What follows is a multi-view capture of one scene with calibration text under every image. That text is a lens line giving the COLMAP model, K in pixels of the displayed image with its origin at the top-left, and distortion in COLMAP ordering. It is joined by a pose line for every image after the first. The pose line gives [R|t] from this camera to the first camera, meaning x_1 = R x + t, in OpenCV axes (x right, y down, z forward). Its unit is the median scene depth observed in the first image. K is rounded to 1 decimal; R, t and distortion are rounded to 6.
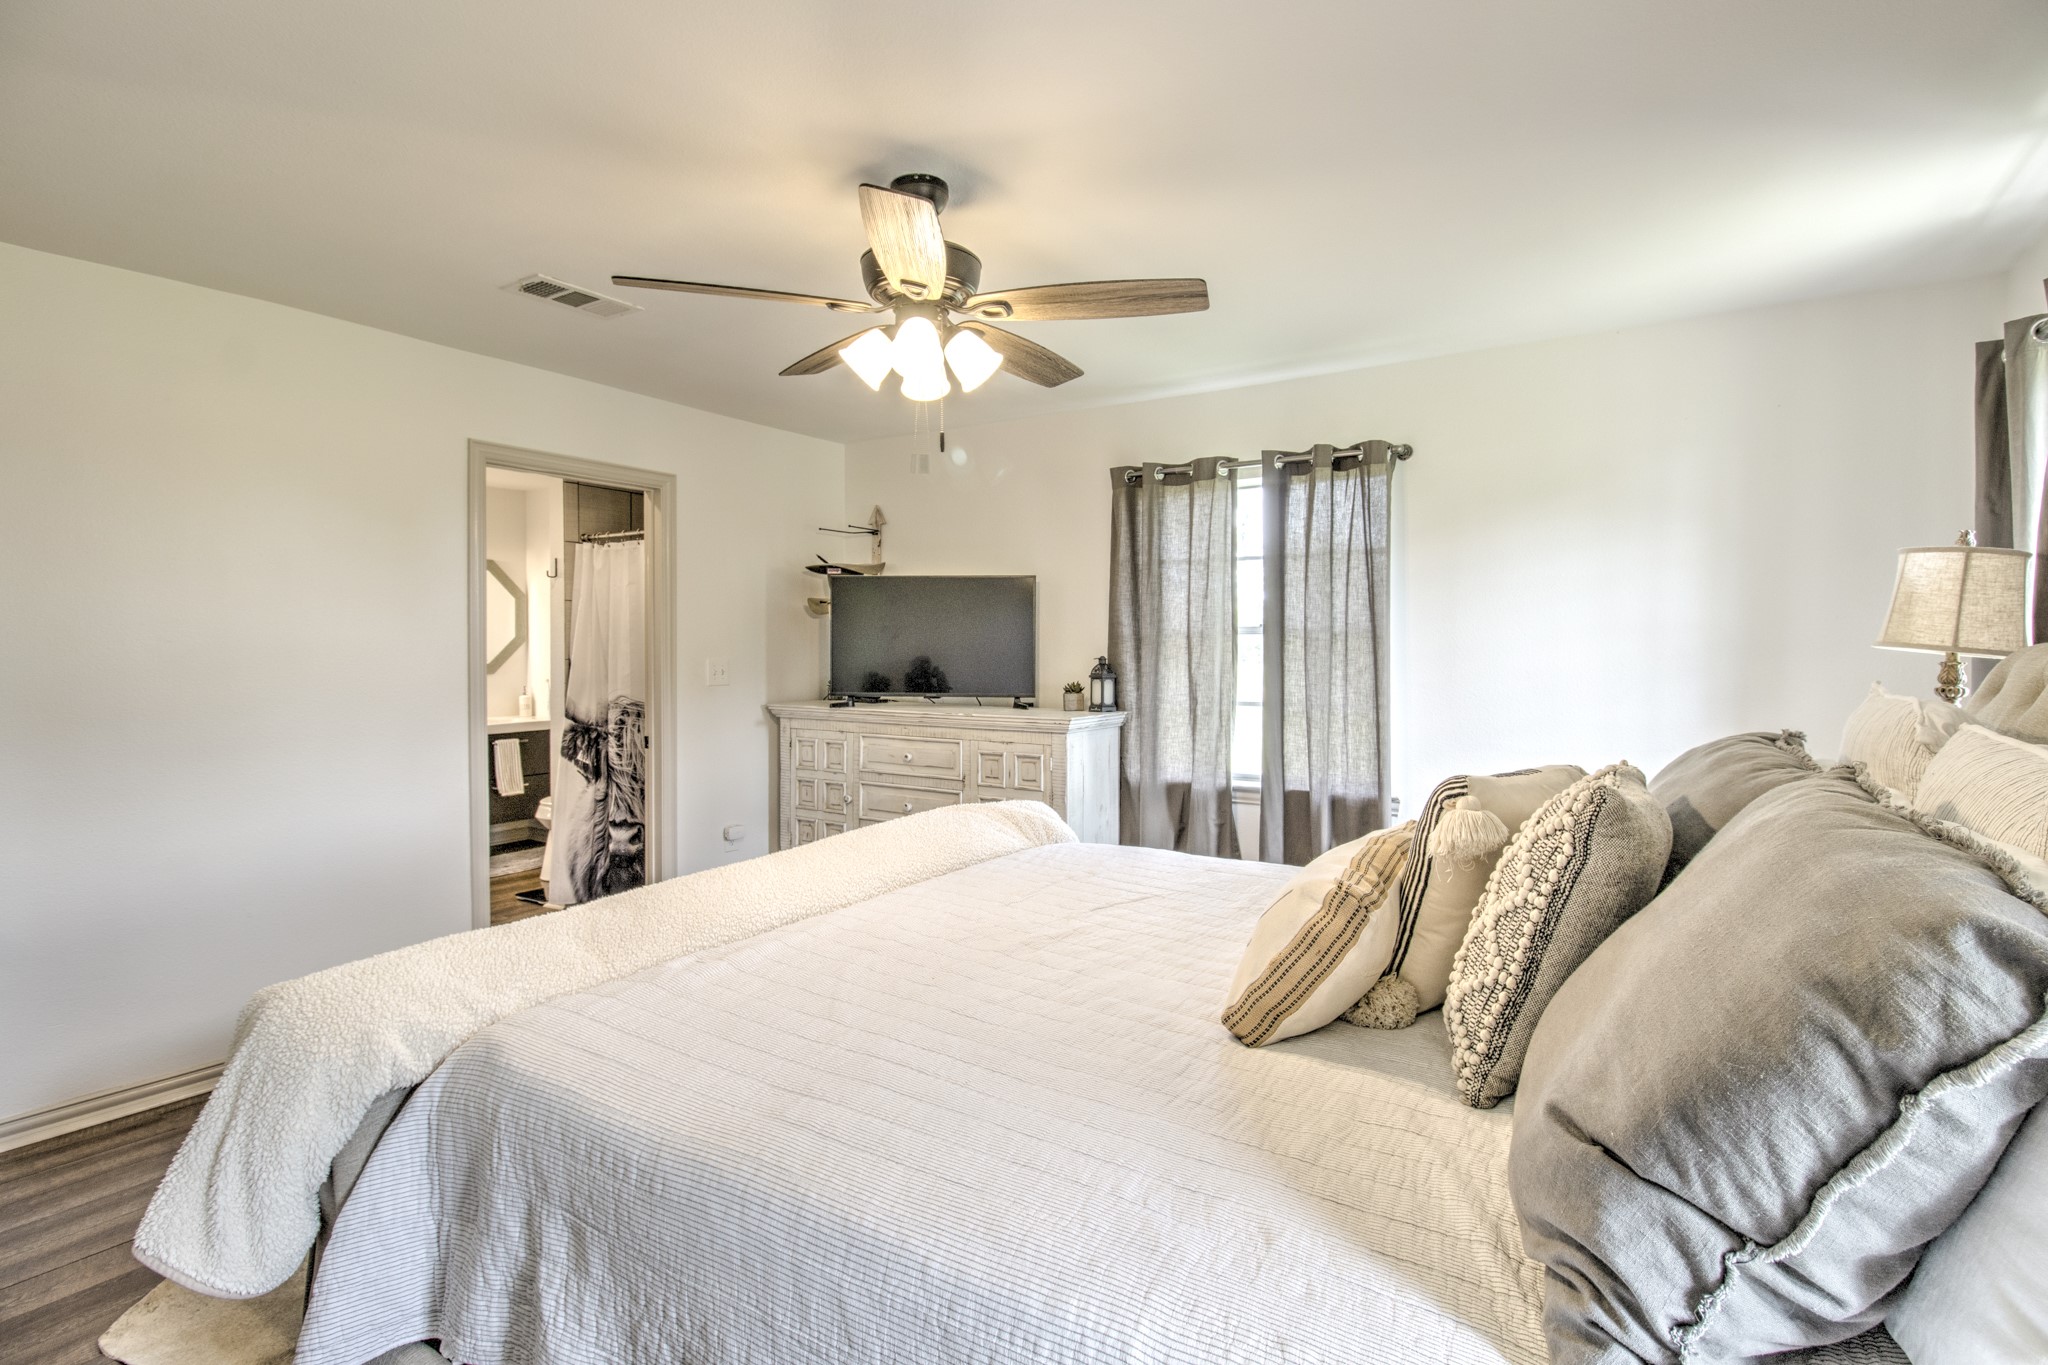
lens RADIAL K [[970.9, 0, 1039.3], [0, 970.9, 663.7], [0, 0, 1]] dist [0.002305, -0.014358]
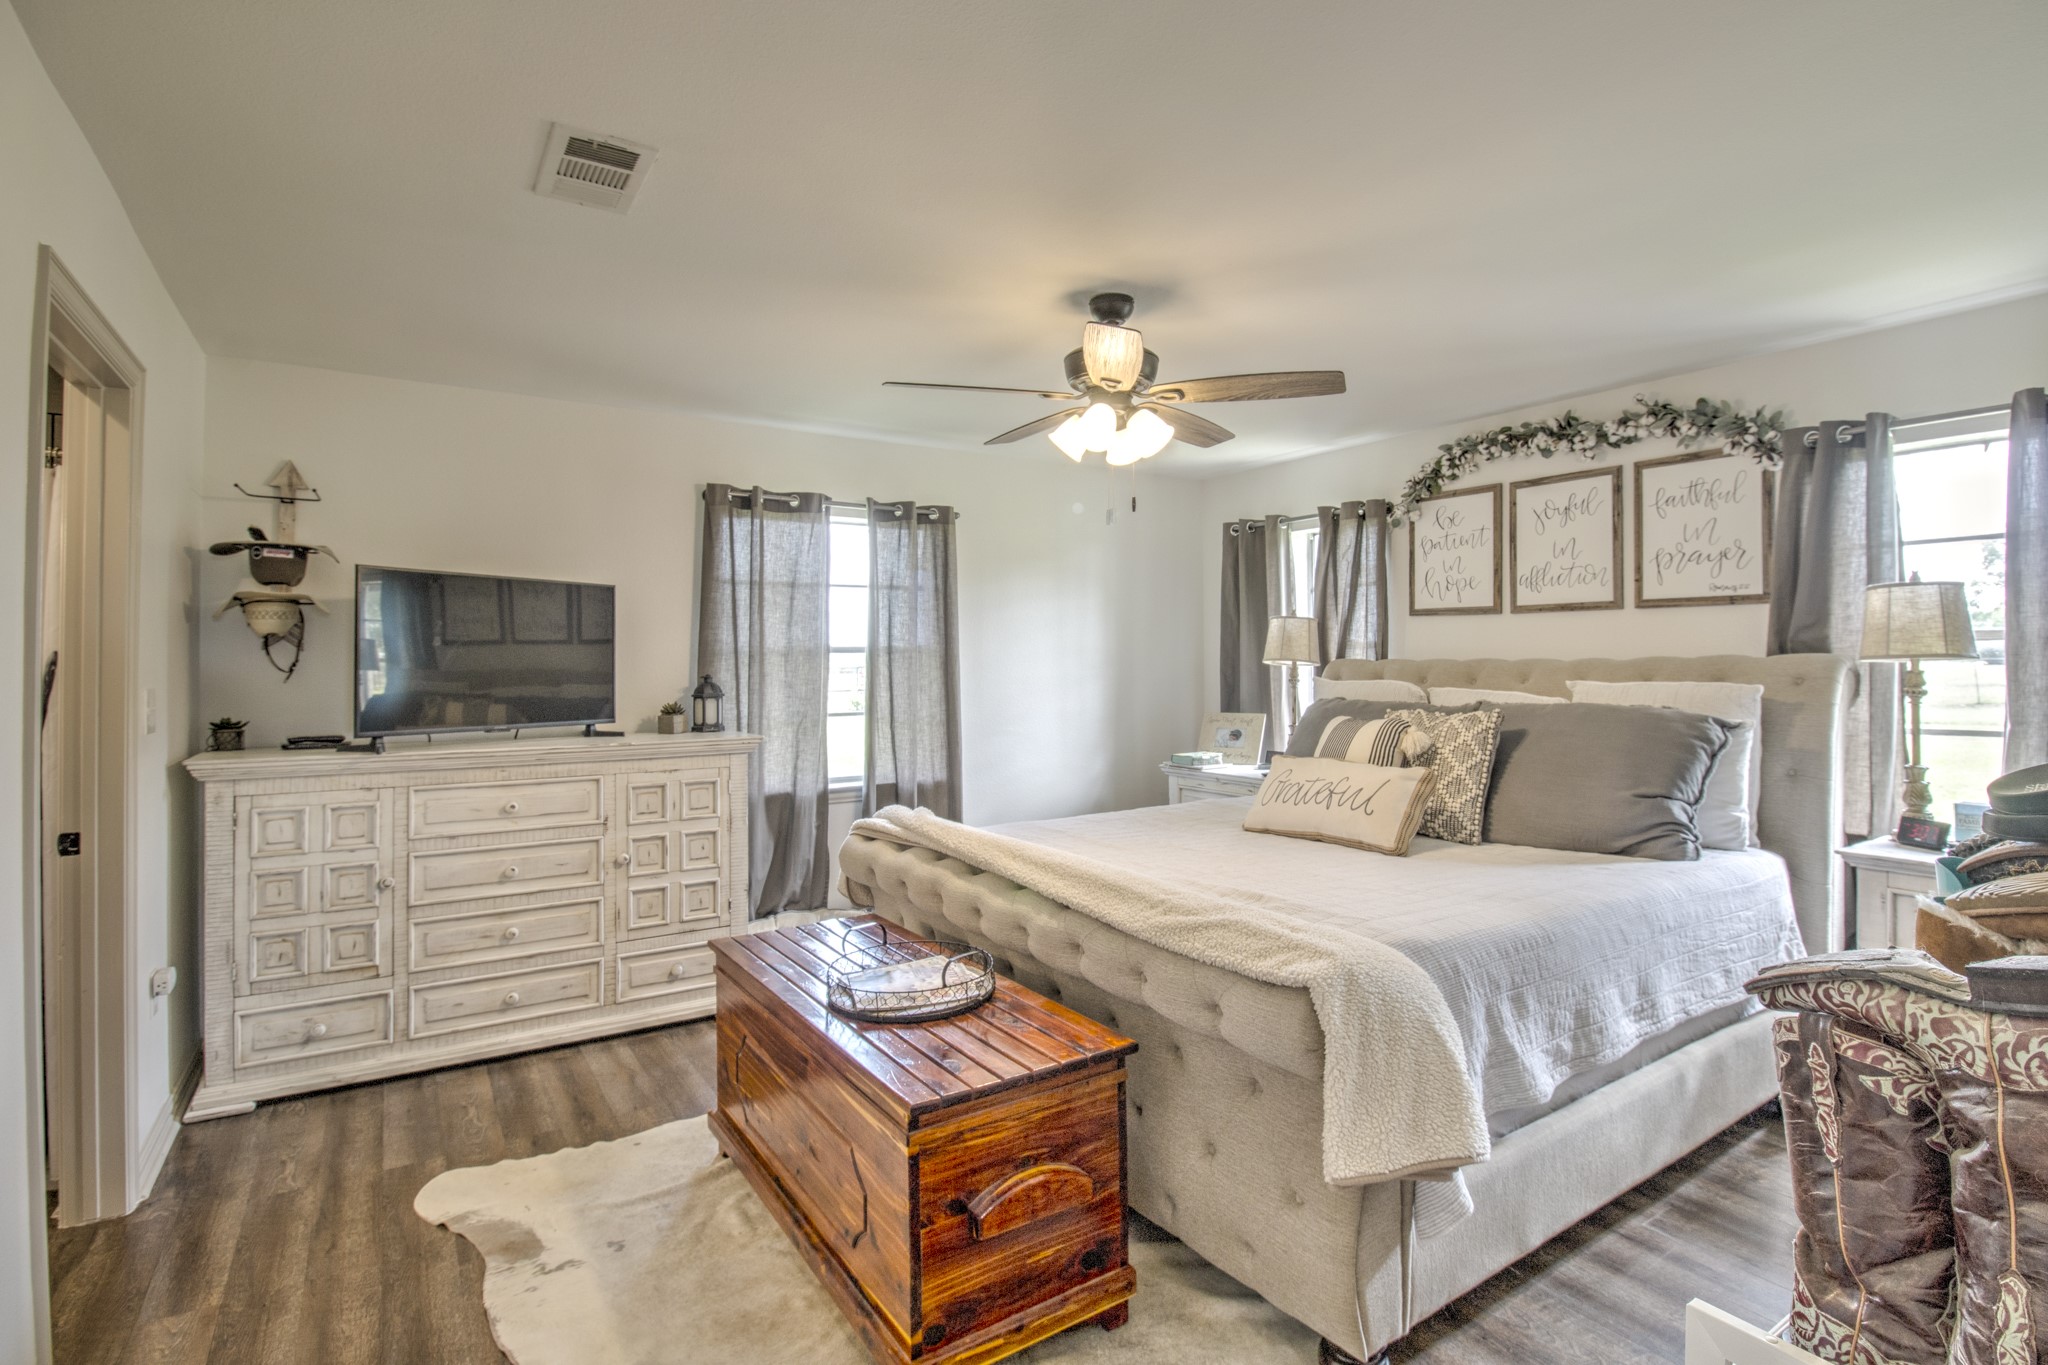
lens RADIAL K [[970.9, 0, 1039.3], [0, 970.9, 663.7], [0, 0, 1]] dist [0.002305, -0.014358]
pose [[0.414711, -0.001573, 0.909952, -0.694847], [0.022115, 0.999721, -0.008350, -0.003305], [-0.909684, 0.023586, 0.414630, 0.300084]]
